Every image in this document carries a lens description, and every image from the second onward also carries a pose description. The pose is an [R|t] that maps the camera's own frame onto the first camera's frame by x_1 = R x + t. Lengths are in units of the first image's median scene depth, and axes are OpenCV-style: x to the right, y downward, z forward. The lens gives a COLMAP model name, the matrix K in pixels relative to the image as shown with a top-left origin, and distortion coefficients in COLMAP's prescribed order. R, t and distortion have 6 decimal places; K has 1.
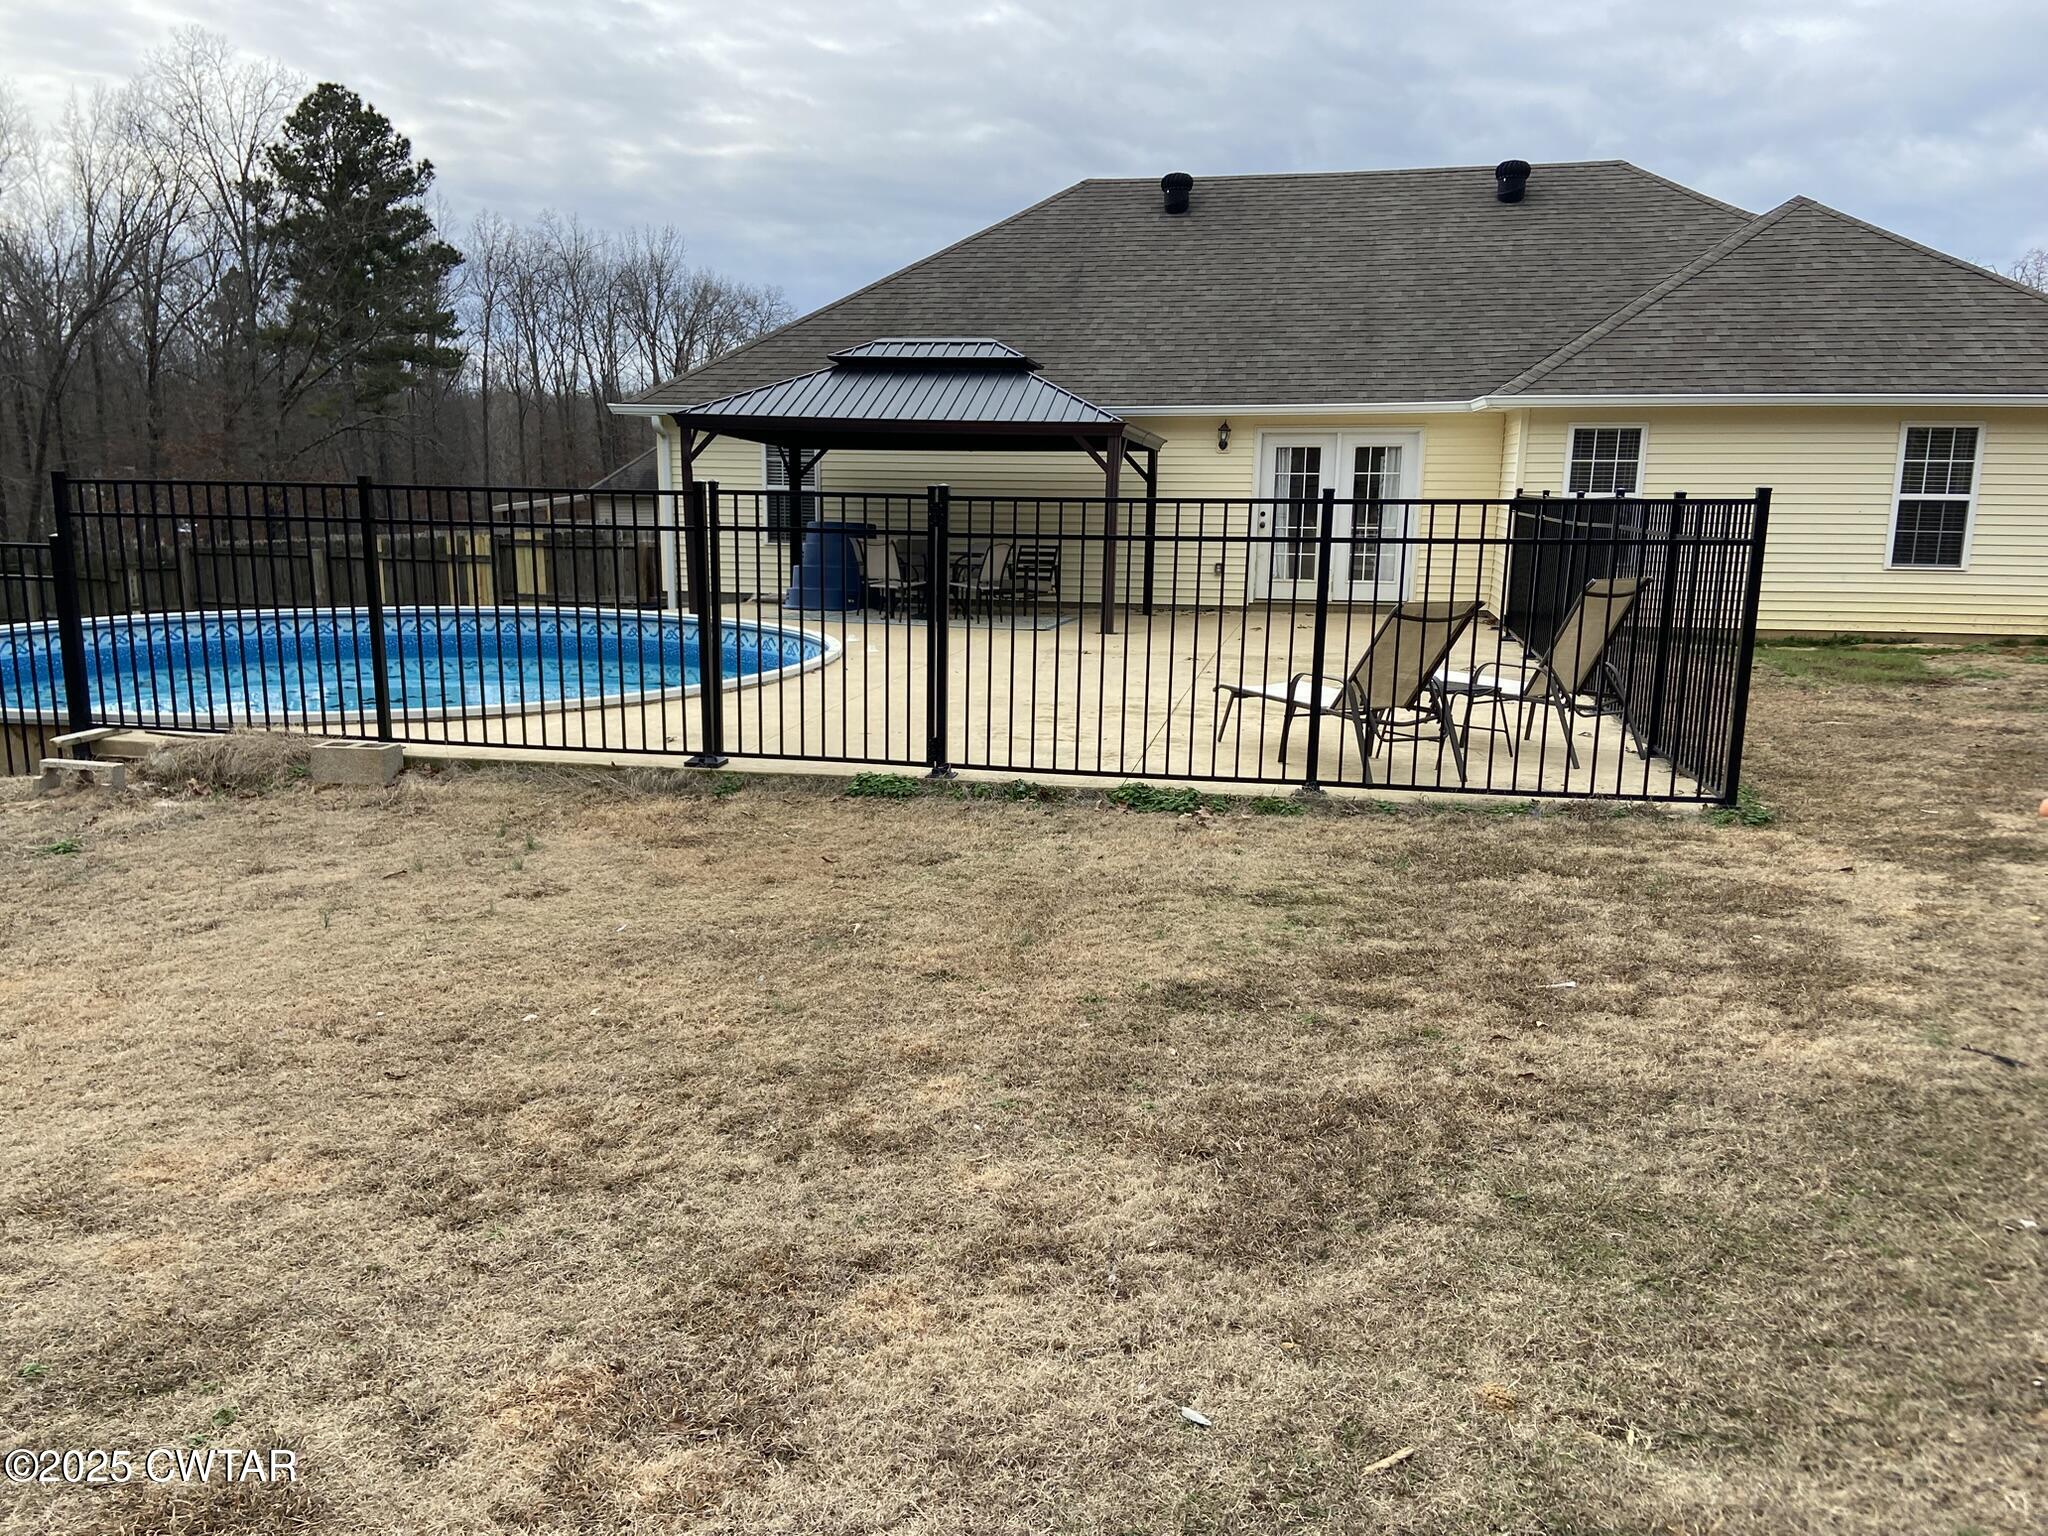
lens RADIAL K [[1566.2, 0, 1009.4], [0, 1566.2, 780.1], [0, 0, 1]] dist [0.135073, -0.178364]
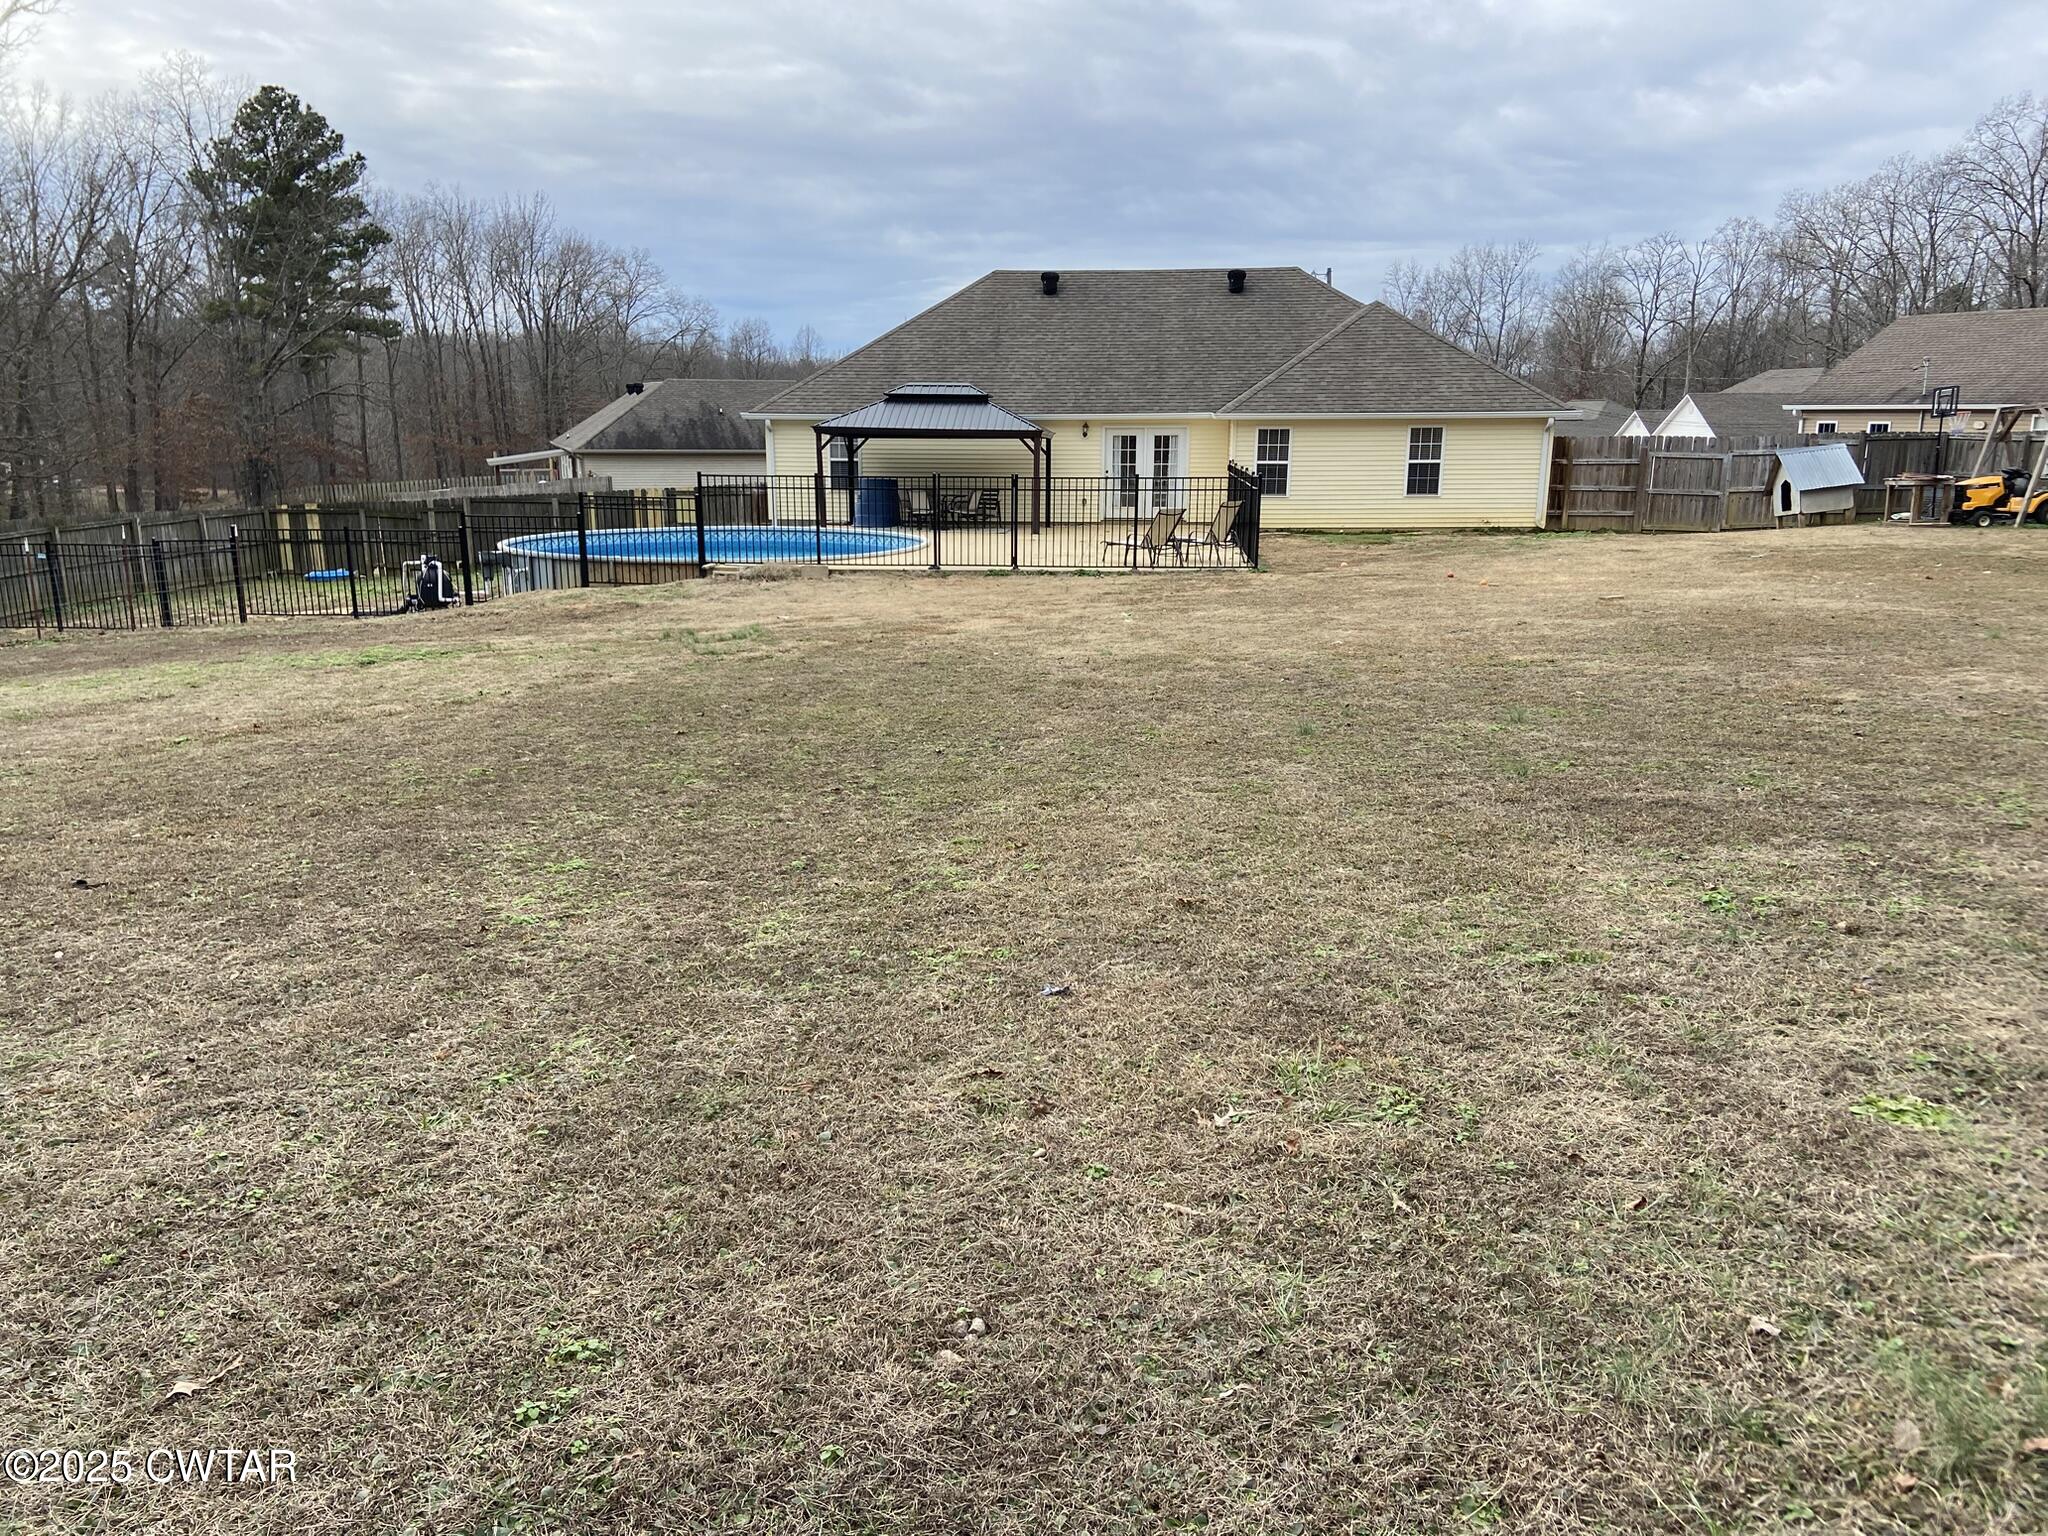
lens RADIAL K [[1550.6, 0, 1024.0], [0, 1550.6, 768.0], [0, 0, 1]] dist [0.138747, -0.170810]
pose [[0.993027, -0.034730, 0.112654, -0.158631], [0.031080, 0.998938, 0.034000, 0.117031], [-0.113715, -0.030261, 0.993052, -0.840069]]
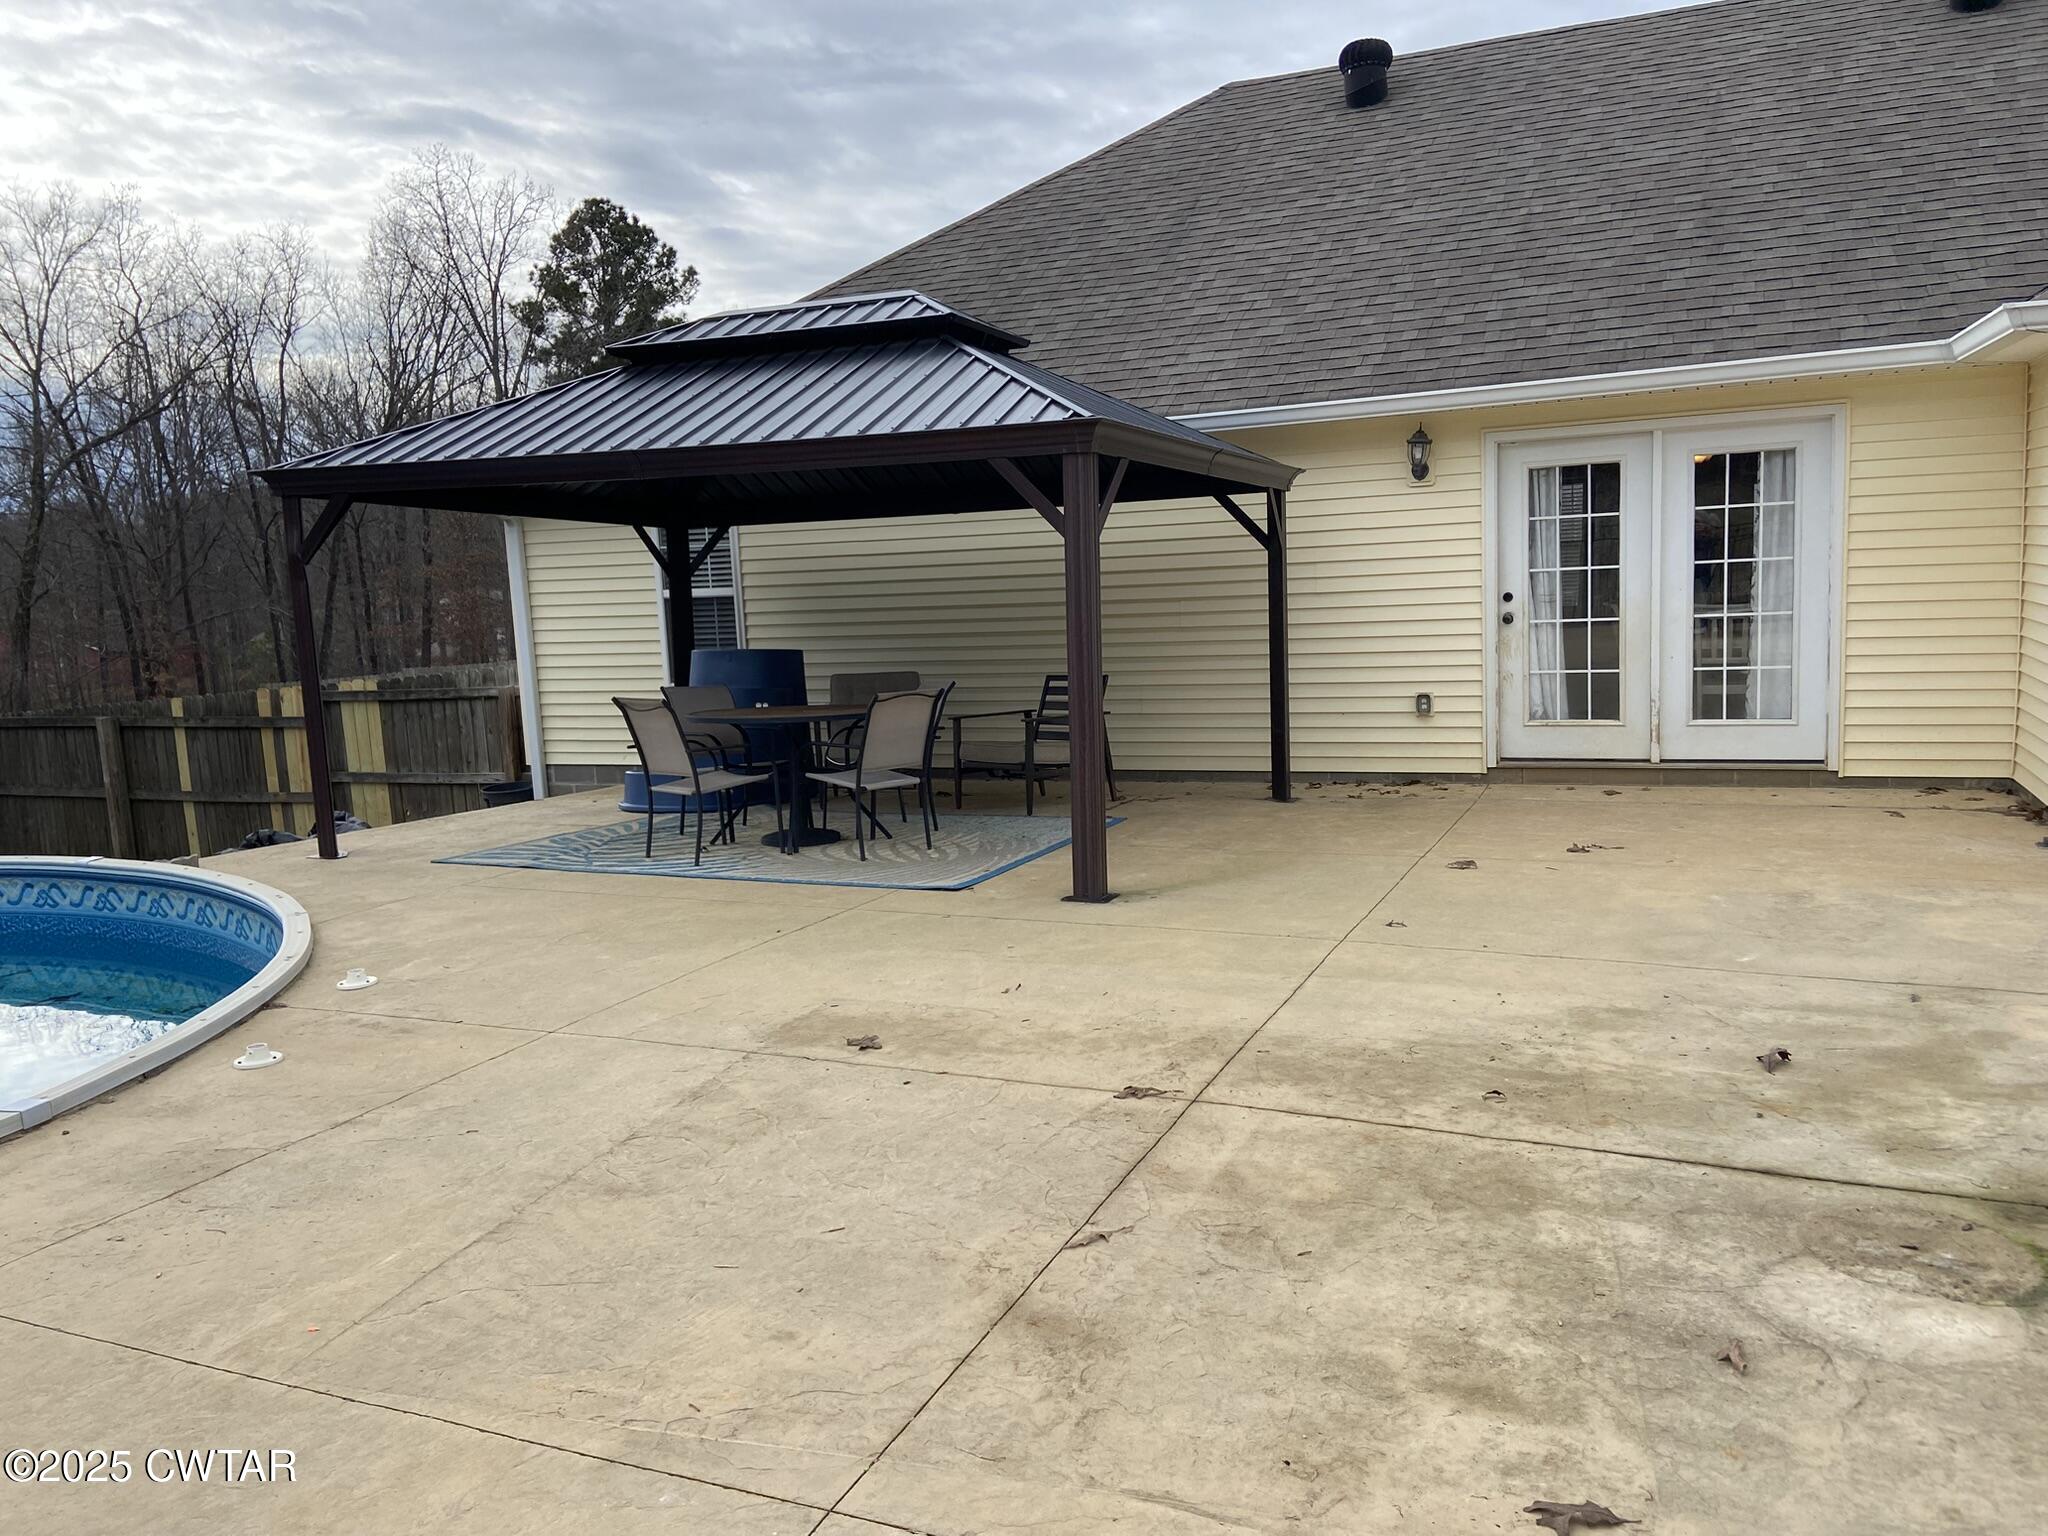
lens RADIAL K [[1550.6, 0, 1024.0], [0, 1550.6, 768.0], [0, 0, 1]] dist [0.138747, -0.170810]
pose [[0.978788, -0.029196, -0.202783, 0.110626], [0.018072, 0.998239, -0.056494, -0.088260], [0.204075, 0.051631, 0.977593, 0.474971]]
